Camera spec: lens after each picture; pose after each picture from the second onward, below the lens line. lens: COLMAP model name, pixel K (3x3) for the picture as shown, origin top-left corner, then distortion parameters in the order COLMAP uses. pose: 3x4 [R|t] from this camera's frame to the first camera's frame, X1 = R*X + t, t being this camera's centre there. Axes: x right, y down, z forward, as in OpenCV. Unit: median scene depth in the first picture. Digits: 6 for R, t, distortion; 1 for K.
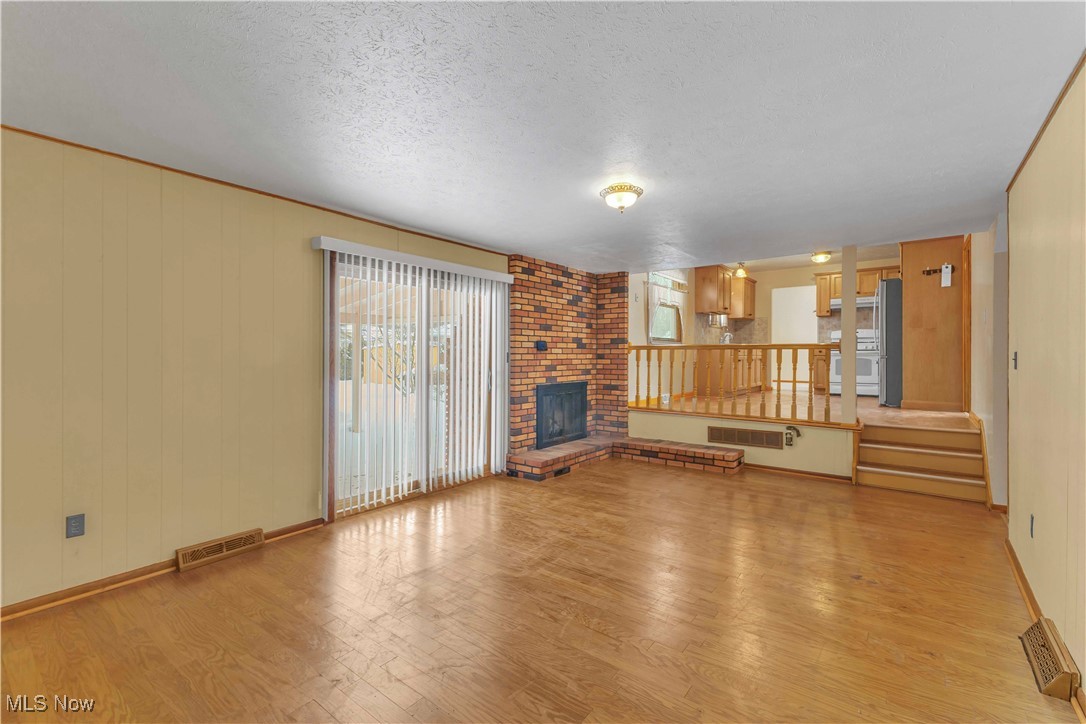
lens RADIAL K [[475.8, 0, 541.1], [0, 475.8, 359.9], [0, 0, 1]] dist [-0.000216, -0.000228]
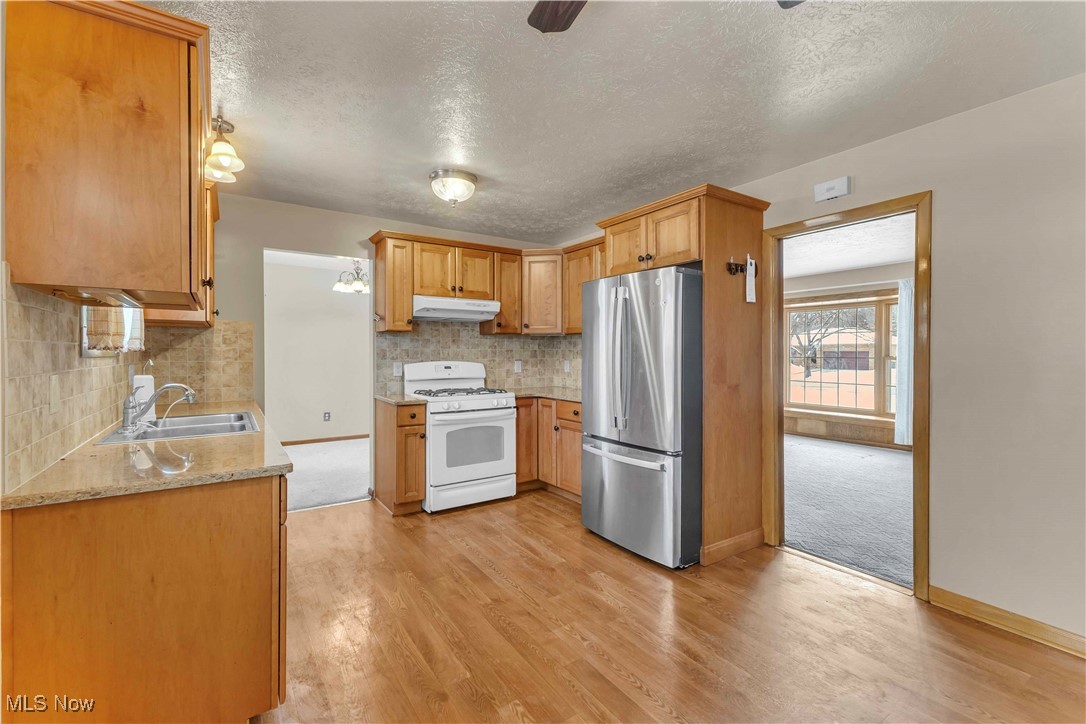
lens RADIAL K [[475.8, 0, 541.4], [0, 475.8, 360.3], [0, 0, 1]] dist [-0.000216, -0.000228]
pose [[0.319809, -0.011466, 0.947413, 0.240765], [0.003340, 0.999934, 0.010975, -0.077659], [-0.947476, -0.000346, 0.319826, 0.815653]]
